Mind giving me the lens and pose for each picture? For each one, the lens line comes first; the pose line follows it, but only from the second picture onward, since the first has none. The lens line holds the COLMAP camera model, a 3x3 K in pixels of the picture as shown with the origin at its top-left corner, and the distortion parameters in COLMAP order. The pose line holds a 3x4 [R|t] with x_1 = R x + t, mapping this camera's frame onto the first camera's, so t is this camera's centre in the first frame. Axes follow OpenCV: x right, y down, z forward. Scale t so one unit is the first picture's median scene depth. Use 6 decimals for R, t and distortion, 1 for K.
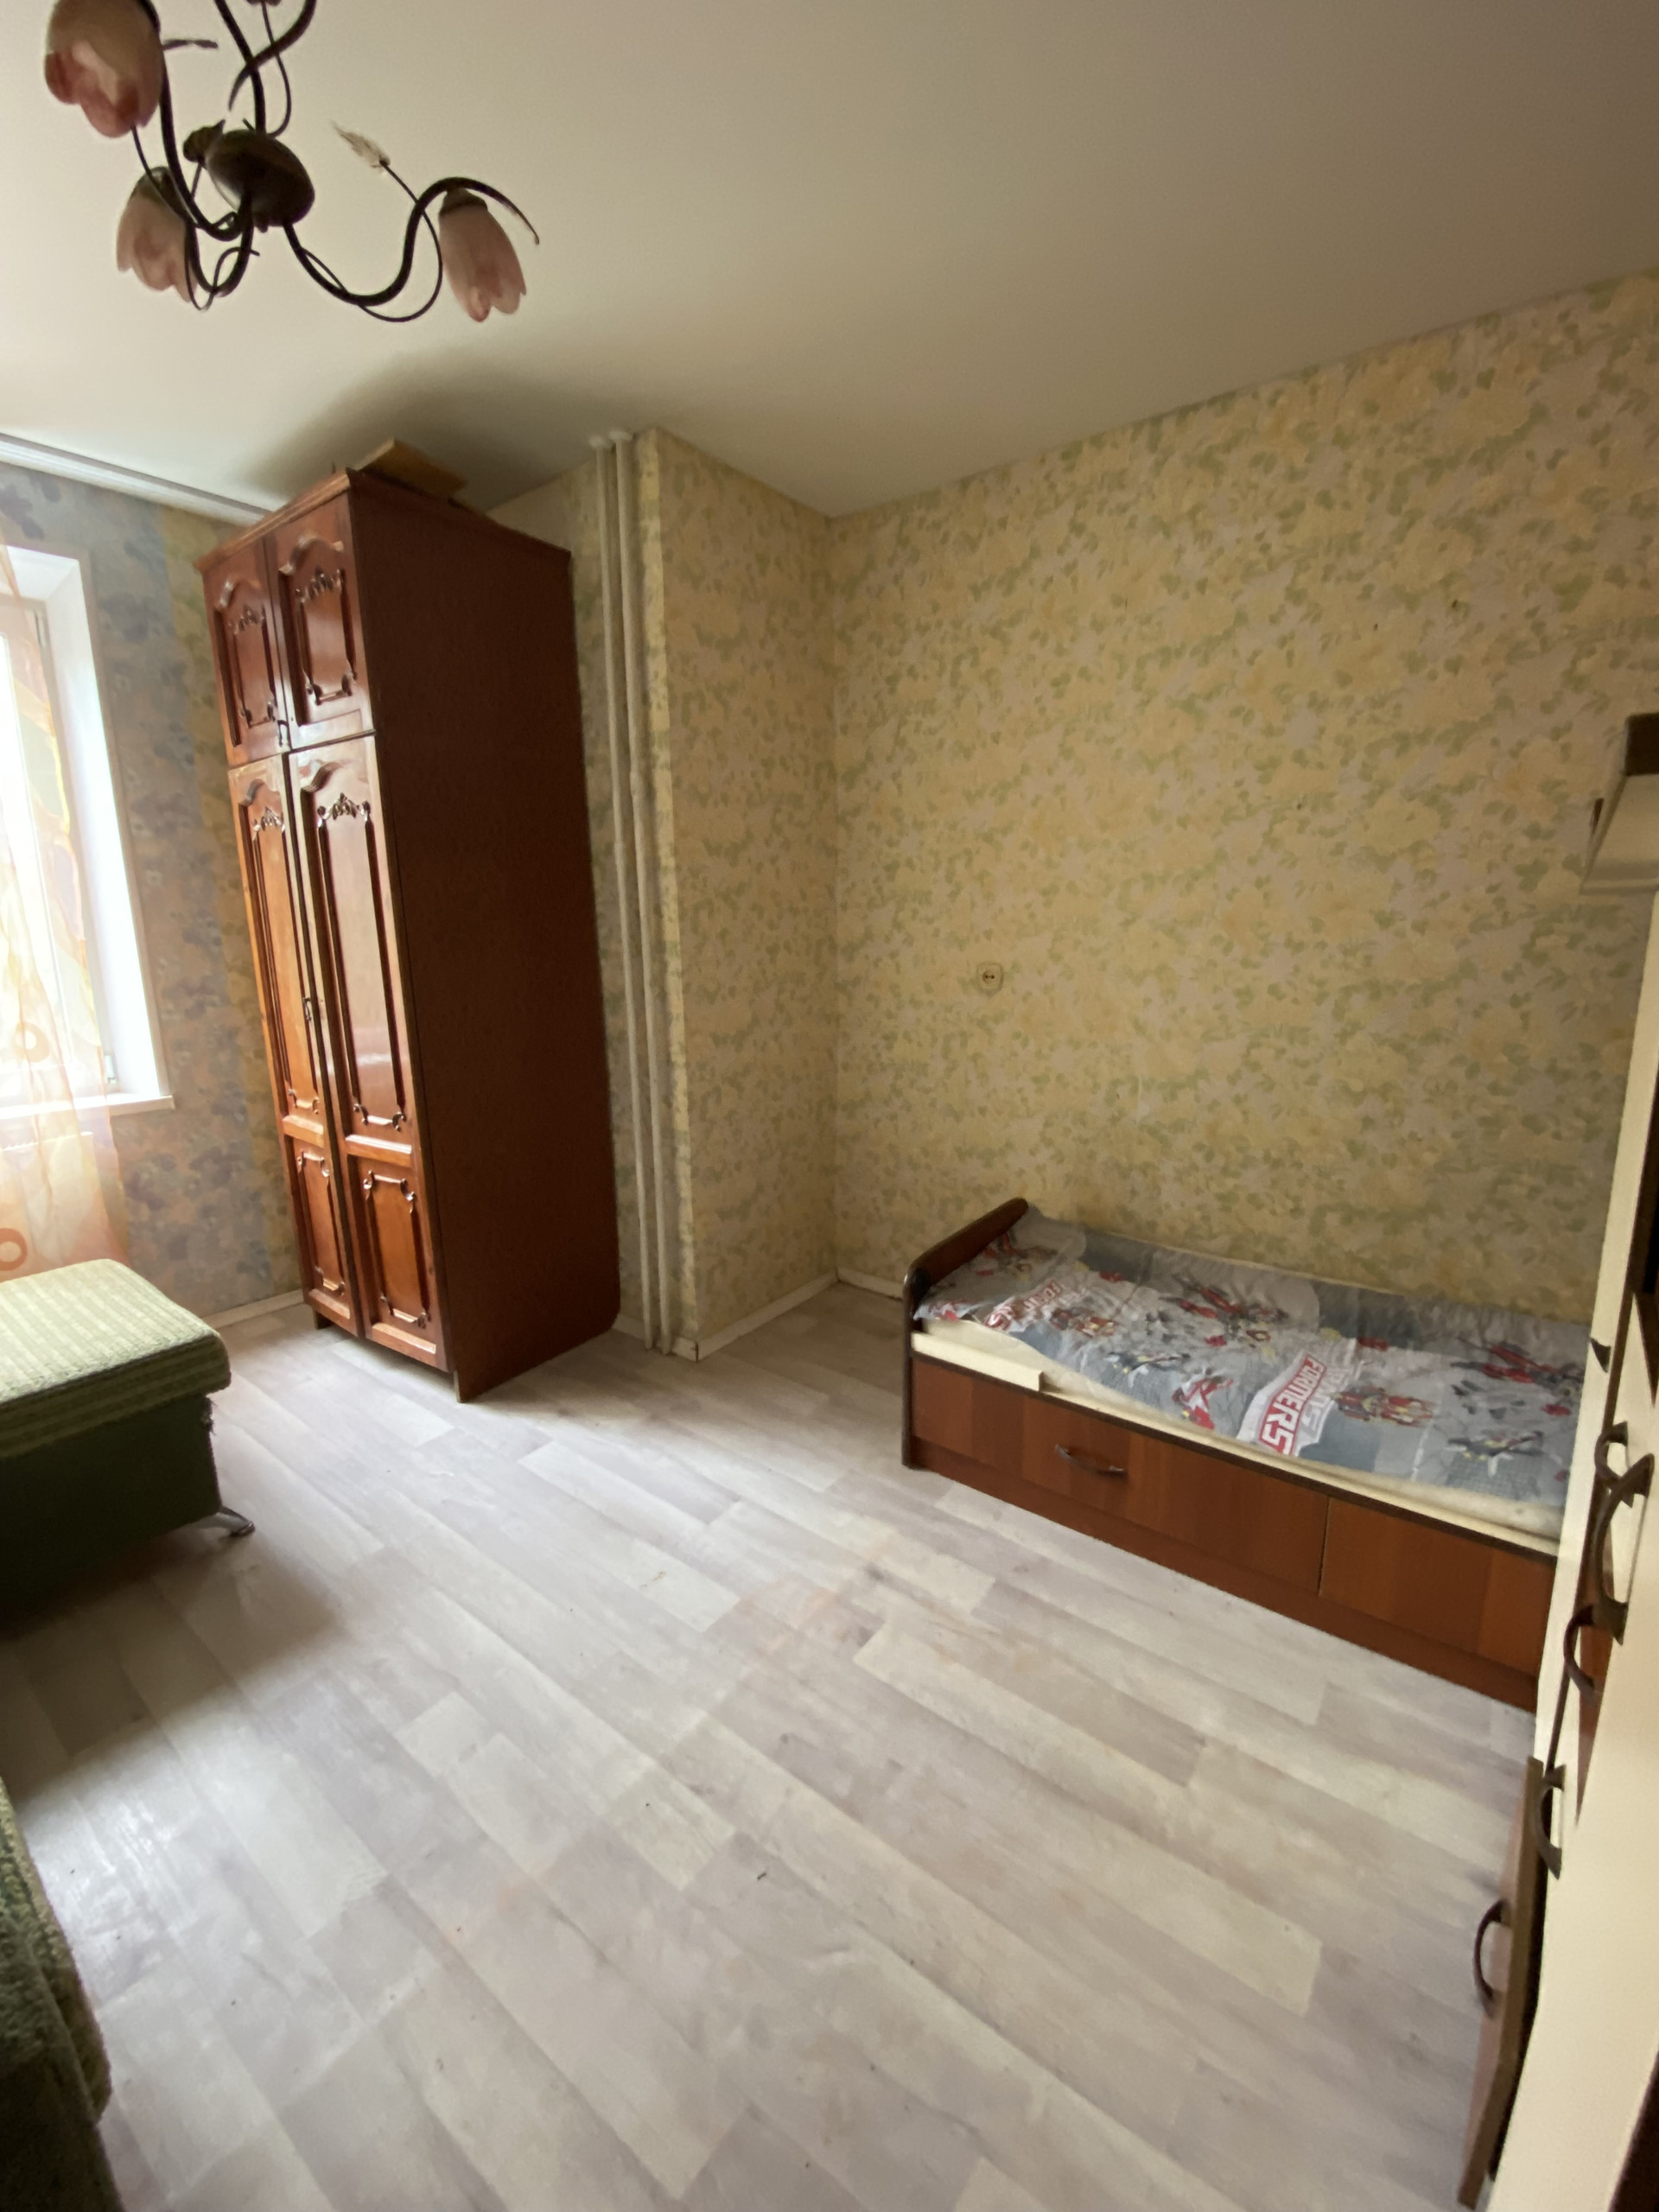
lens RADIAL K [[891.4, 0, 837.0], [0, 891.4, 1103.8], [0, 0, 1]] dist [0.003488, -0.012406]
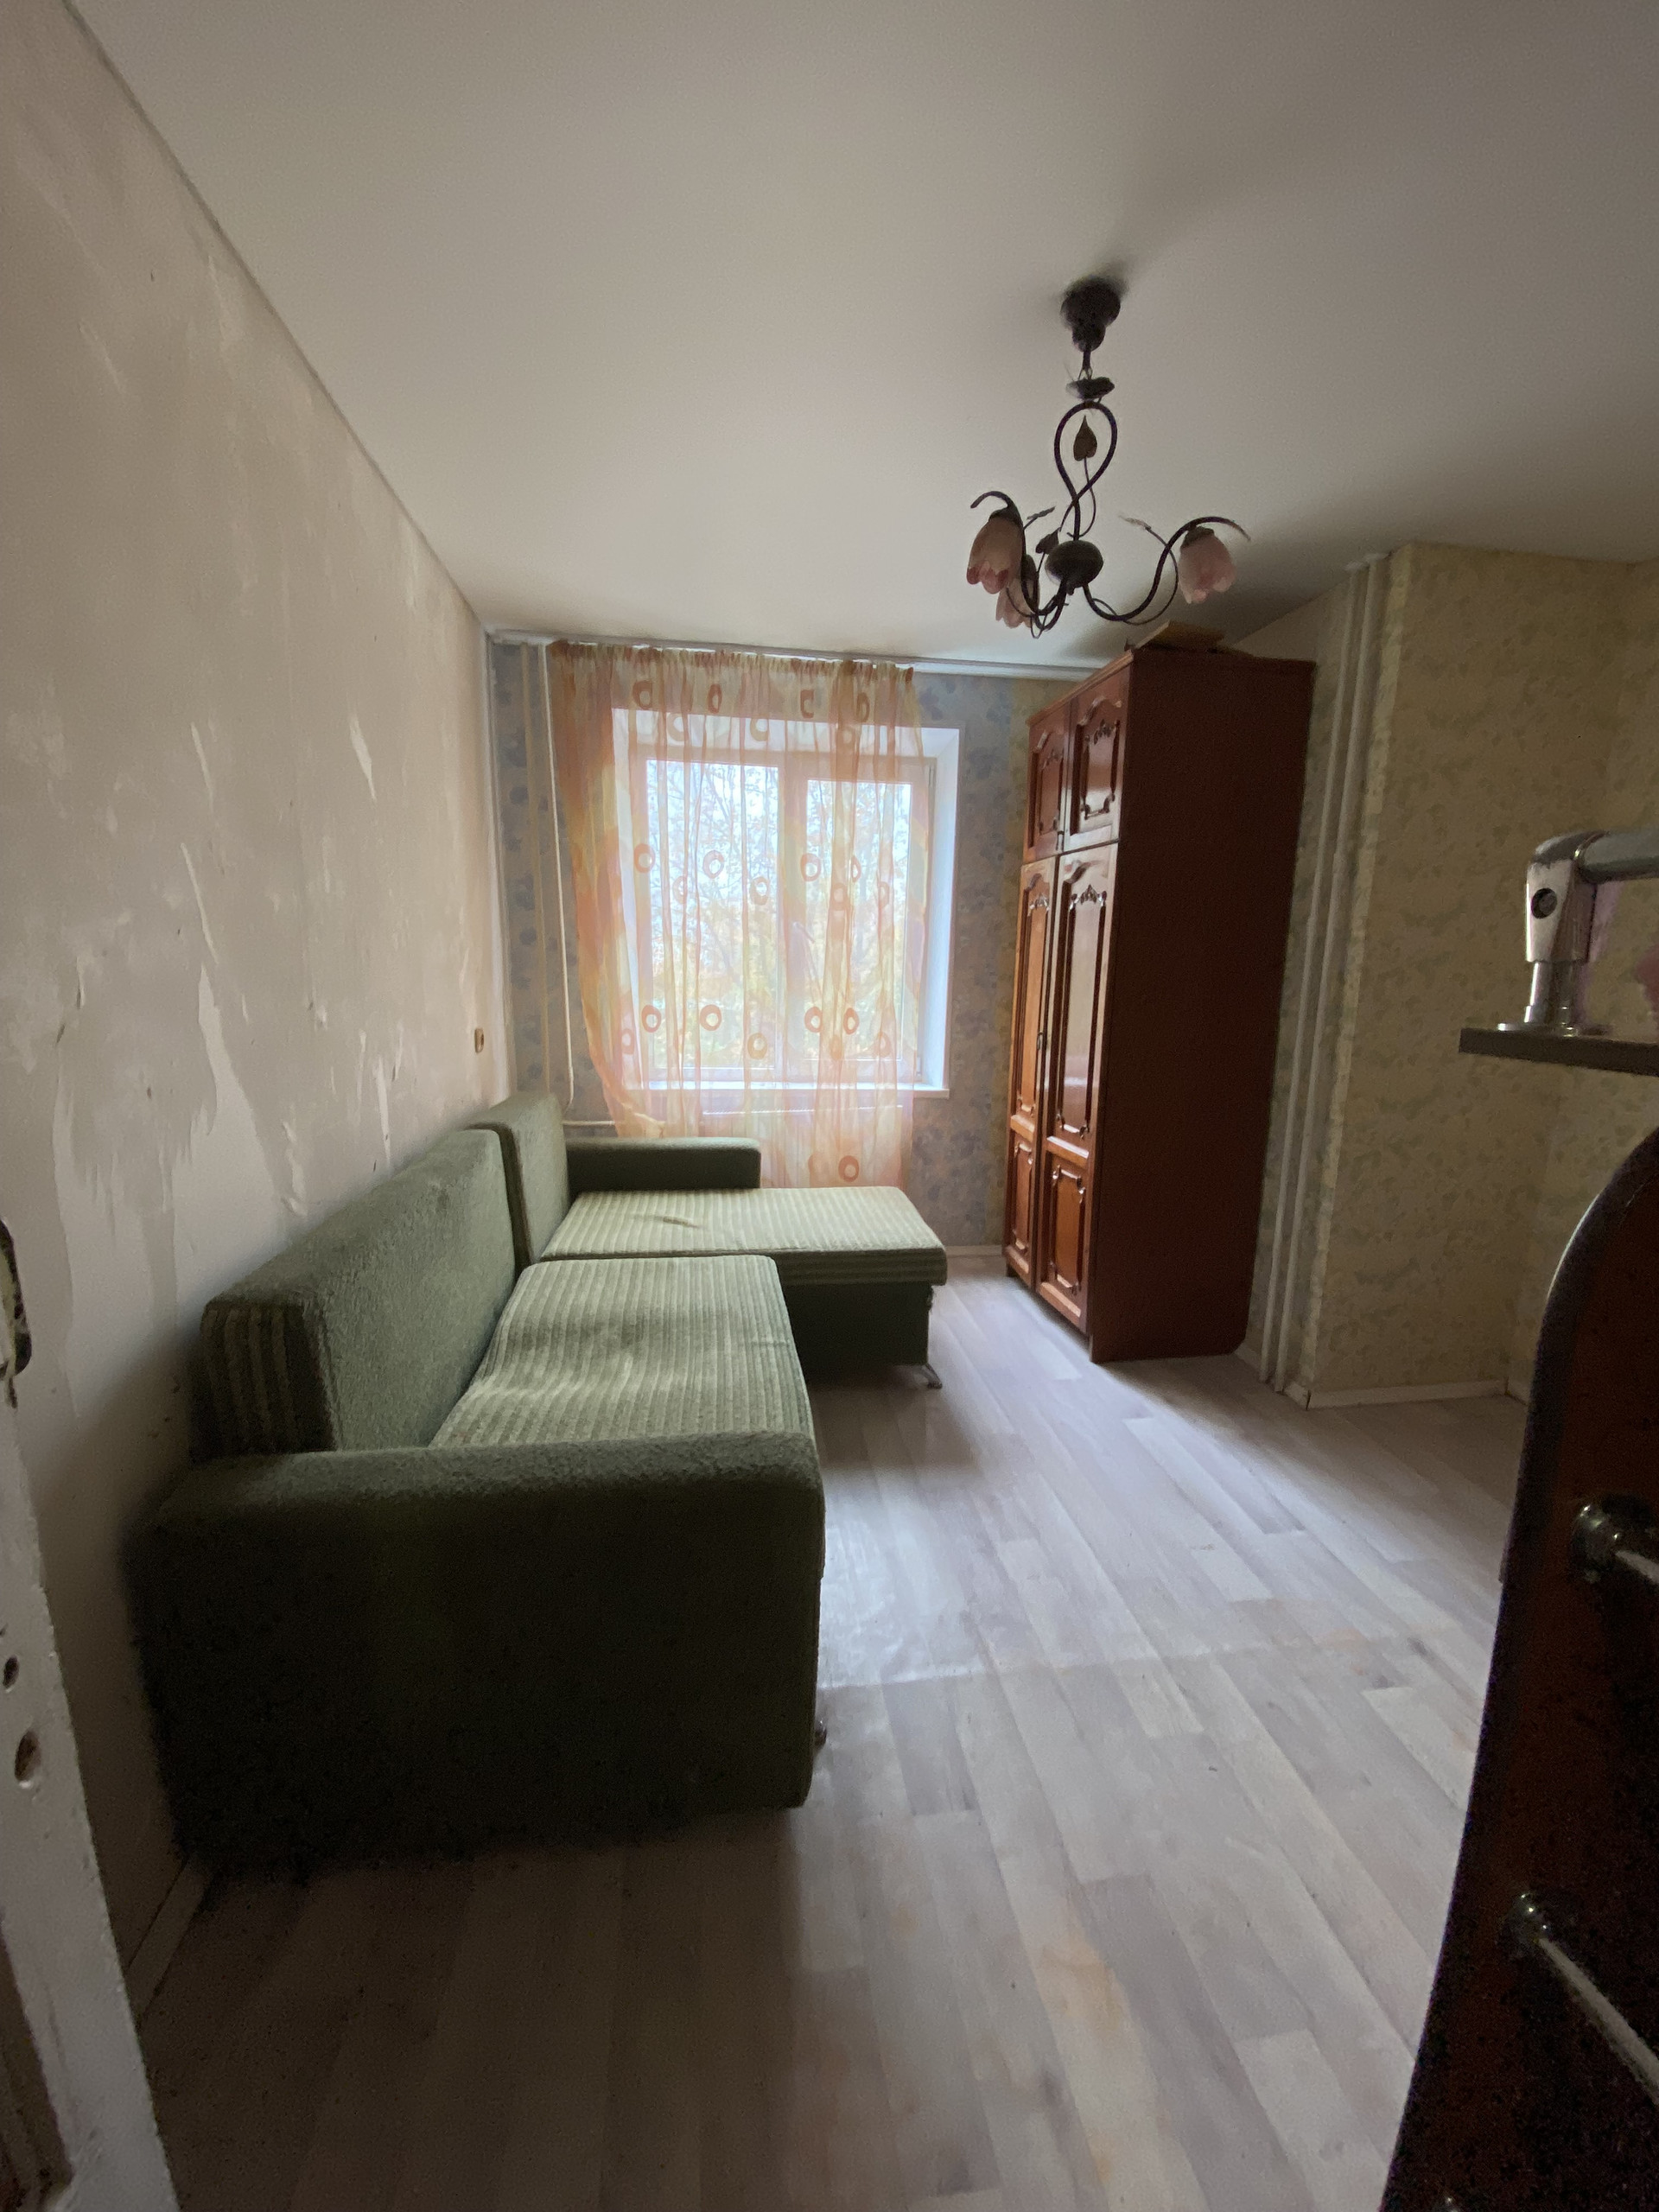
lens RADIAL K [[891.4, 0, 838.8], [0, 891.4, 1098.9], [0, 0, 1]] dist [0.003488, -0.012406]
pose [[0.708969, 0.140725, -0.691057, 0.140258], [-0.172656, 0.984704, 0.023392, 0.003755], [0.683778, 0.102731, 0.722422, -0.183518]]
